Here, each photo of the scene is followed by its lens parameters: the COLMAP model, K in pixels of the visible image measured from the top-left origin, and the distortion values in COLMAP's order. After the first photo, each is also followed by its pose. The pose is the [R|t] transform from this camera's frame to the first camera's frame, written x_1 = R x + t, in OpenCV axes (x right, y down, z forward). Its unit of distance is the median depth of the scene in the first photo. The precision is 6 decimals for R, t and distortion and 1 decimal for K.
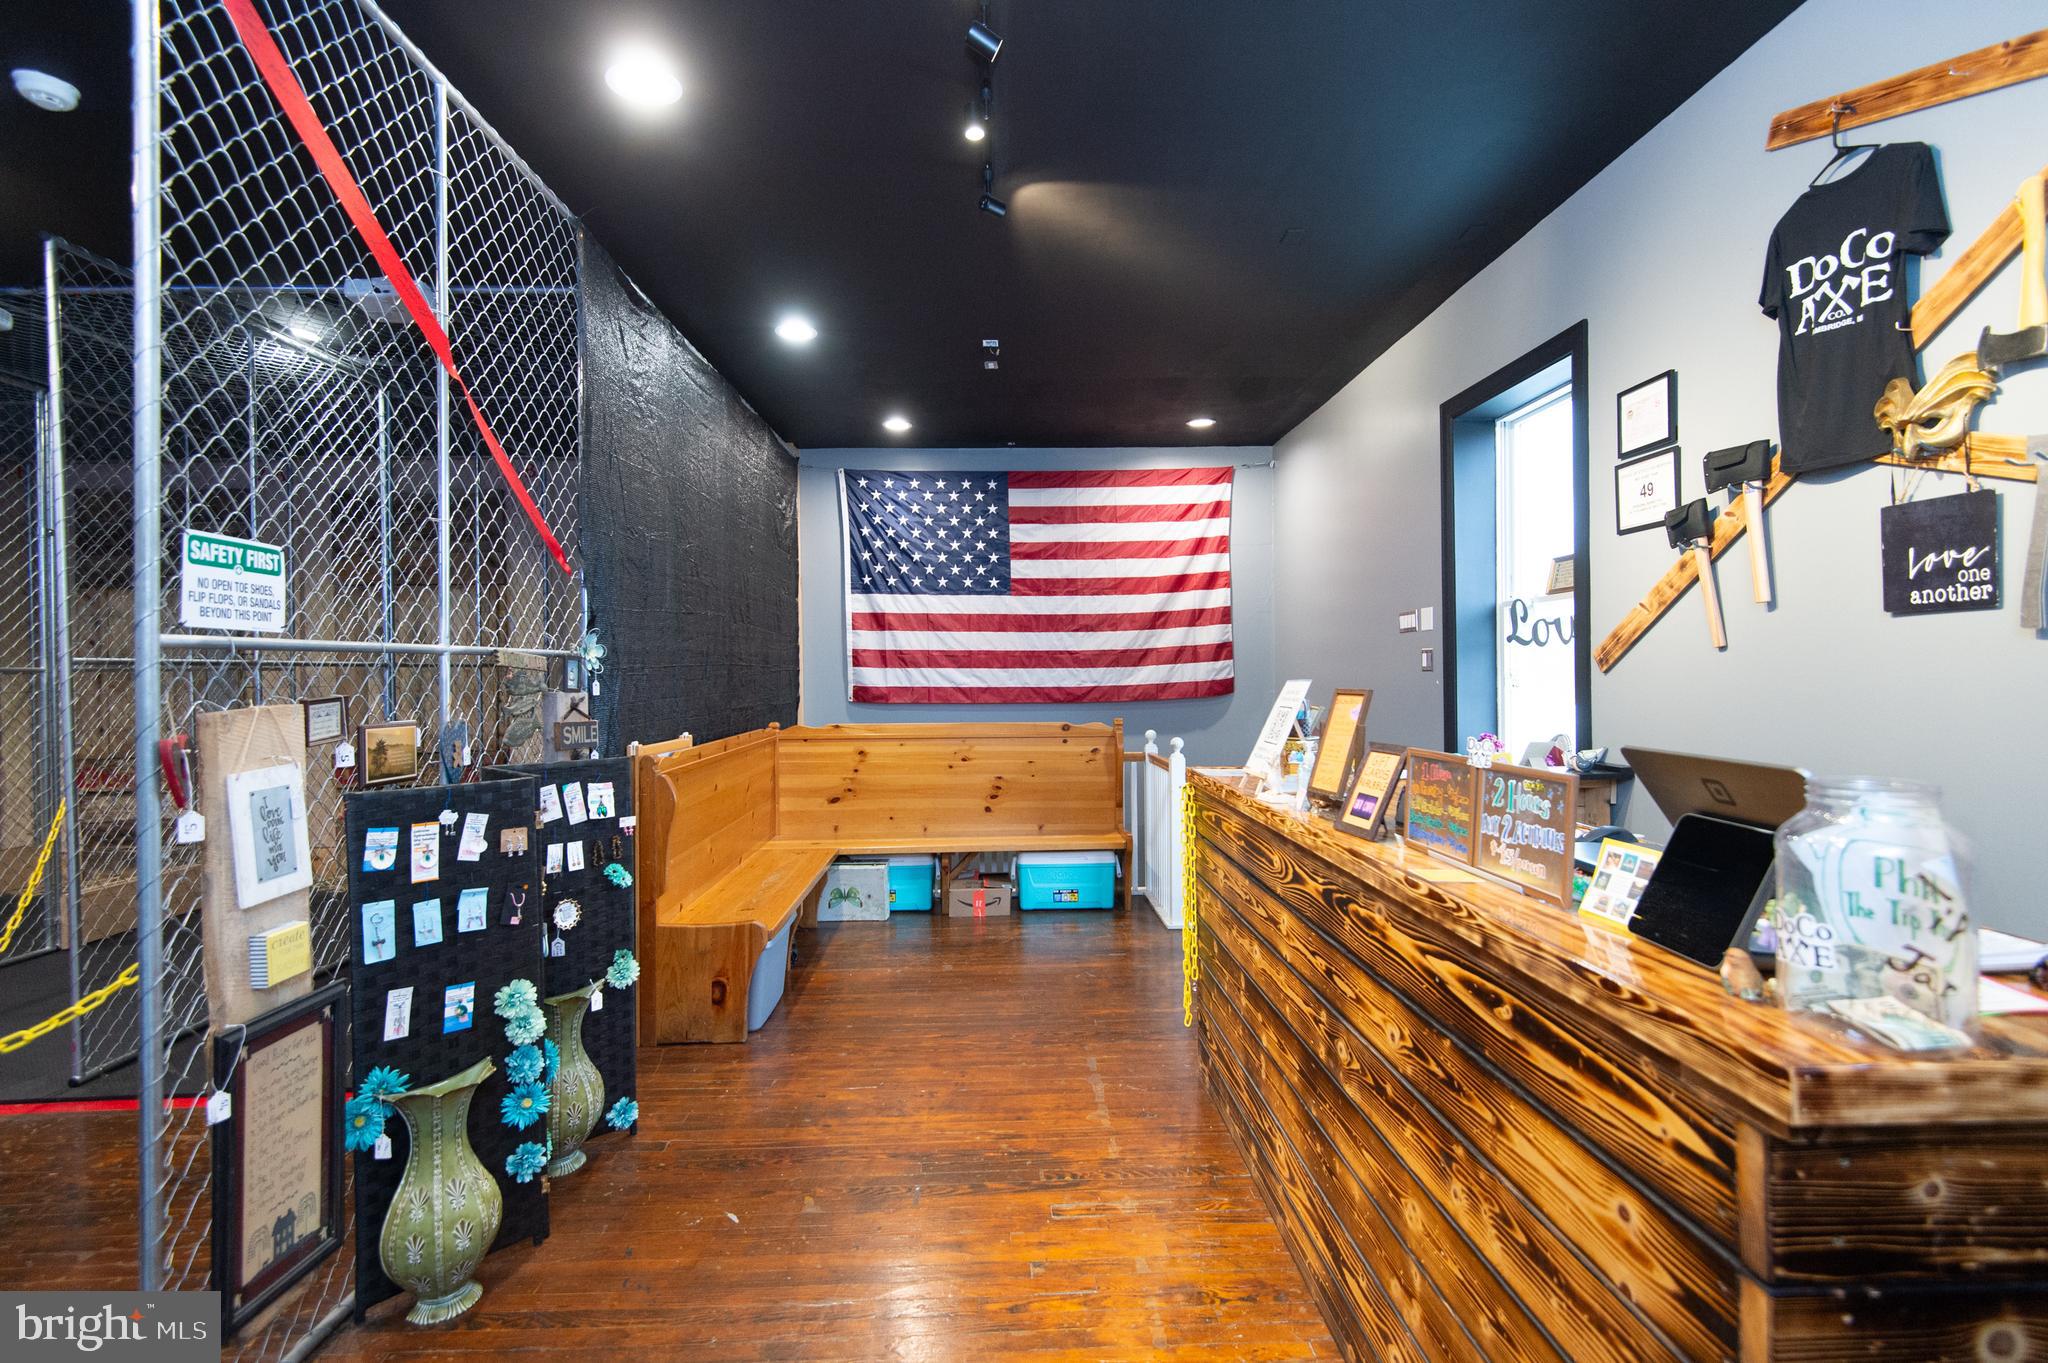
lens RADIAL K [[923.6, 0, 1024.0], [0, 923.6, 681.5], [0, 0, 1]] dist [0.032332, -0.000094]
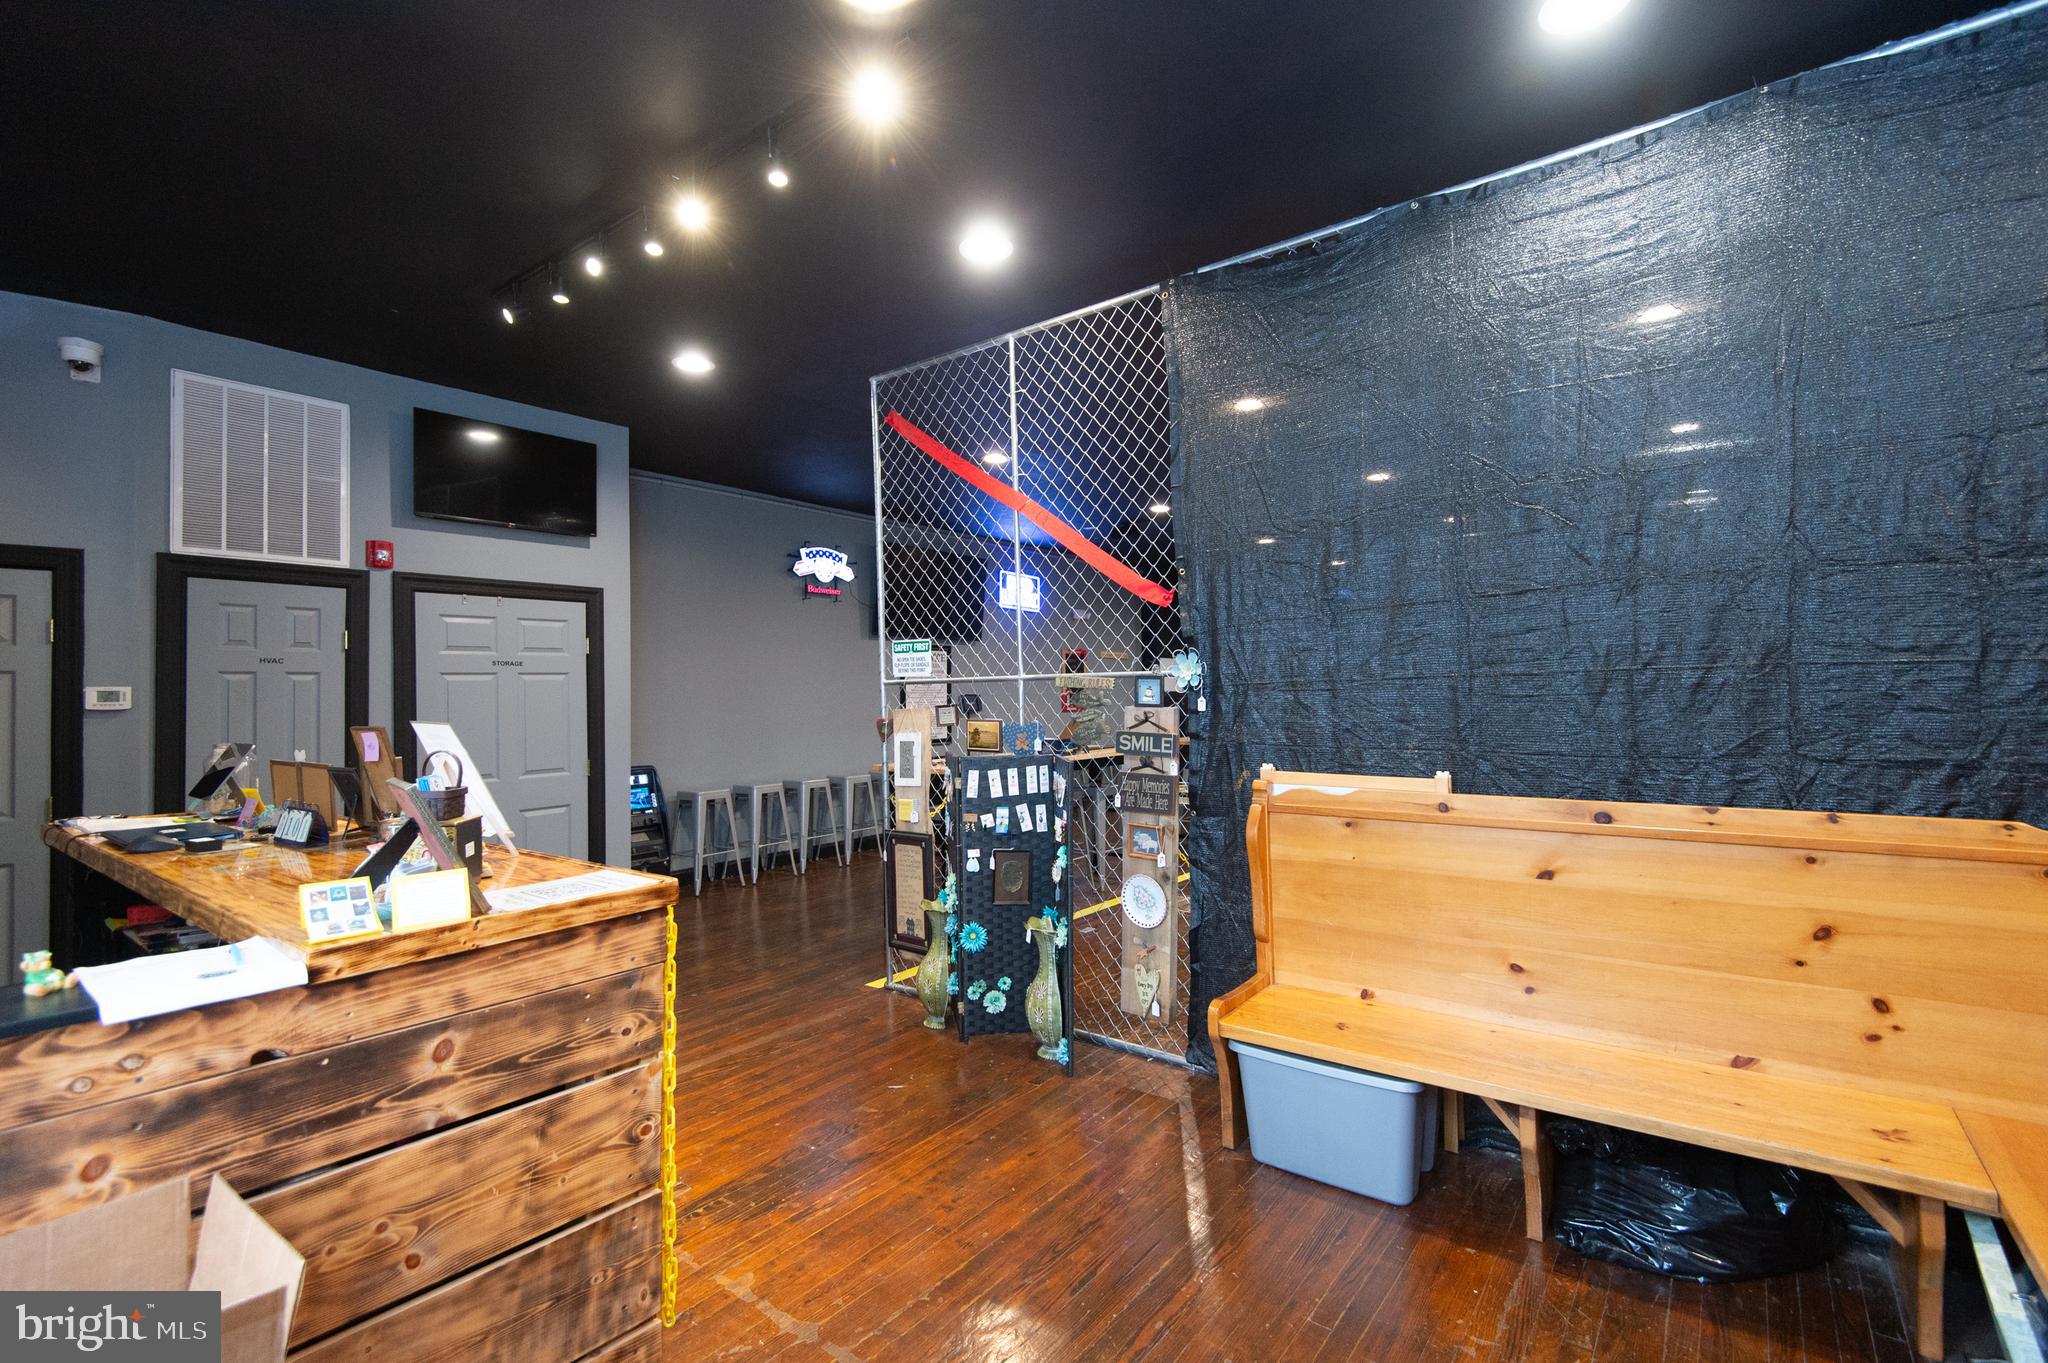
lens RADIAL K [[923.6, 0, 1024.0], [0, 923.6, 681.5], [0, 0, 1]] dist [0.032332, -0.000094]
pose [[-0.632404, 0.002451, -0.774634, 0.934166], [0.008938, 0.999952, -0.004132, -0.030806], [0.774587, -0.009537, -0.632396, 2.969130]]
